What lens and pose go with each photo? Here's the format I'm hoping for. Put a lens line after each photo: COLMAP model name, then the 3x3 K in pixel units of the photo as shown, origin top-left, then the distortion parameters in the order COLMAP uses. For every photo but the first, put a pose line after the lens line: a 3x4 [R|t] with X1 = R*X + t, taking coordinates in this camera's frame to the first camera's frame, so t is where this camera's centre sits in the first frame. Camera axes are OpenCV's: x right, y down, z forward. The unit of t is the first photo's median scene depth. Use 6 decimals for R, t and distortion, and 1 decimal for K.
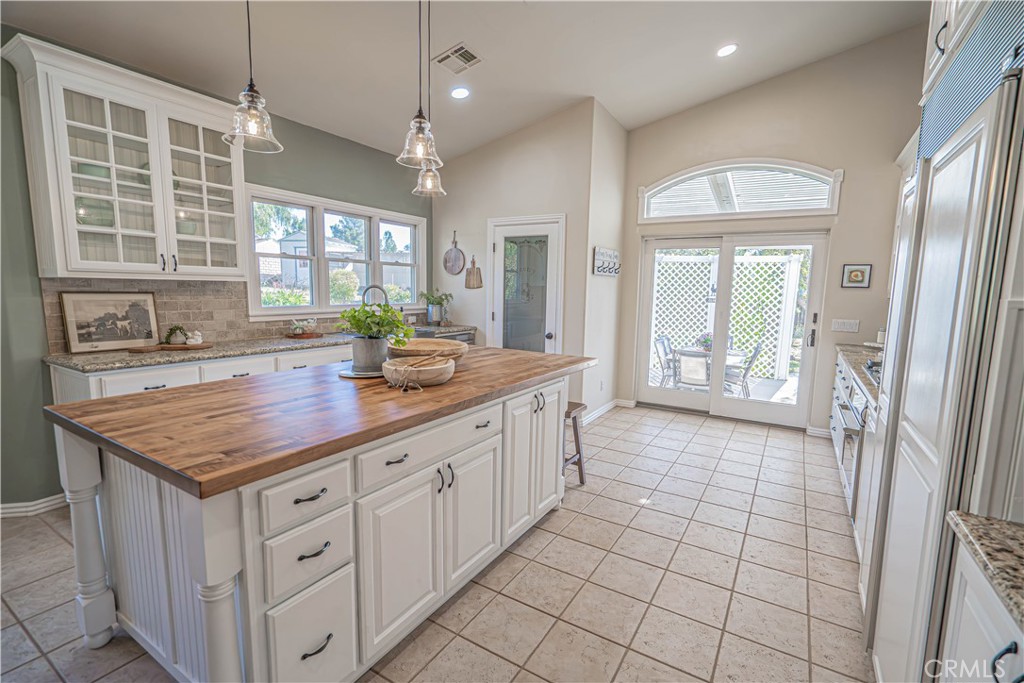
lens RADIAL K [[457.0, 0, 516.6], [0, 457.0, 343.8], [0, 0, 1]] dist [-0.013325, 0.000114]
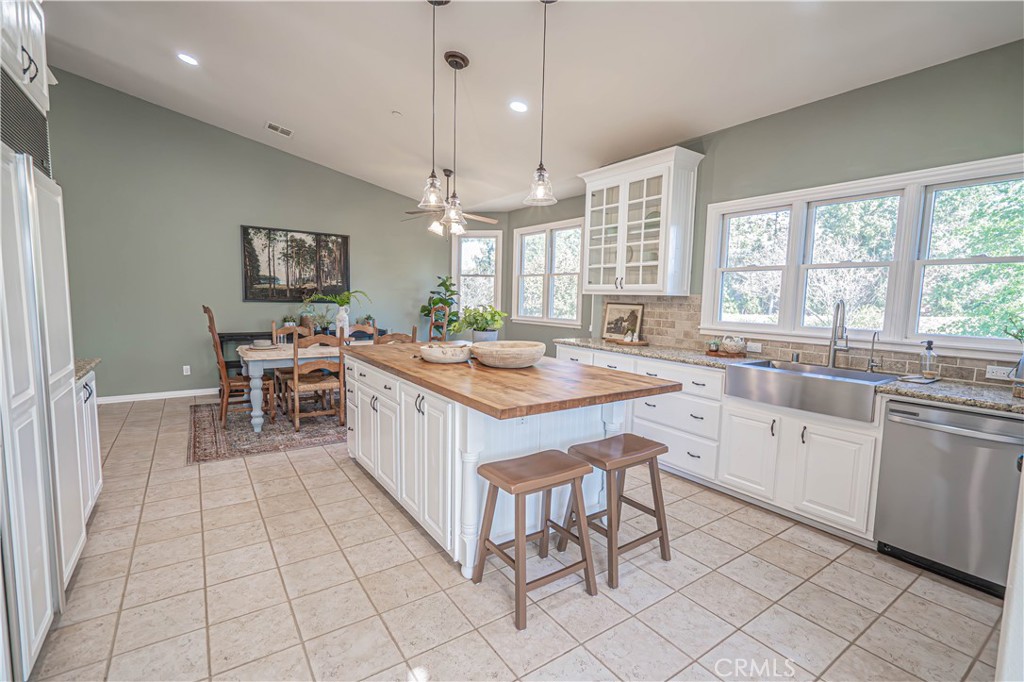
lens RADIAL K [[457.0, 0, 513.5], [0, 457.0, 342.2], [0, 0, 1]] dist [-0.013325, 0.000114]
pose [[-0.397512, 0.065597, -0.915249, 0.699210], [-0.138343, 0.981756, 0.130448, -0.131365], [0.907108, 0.178473, -0.381185, 1.234077]]
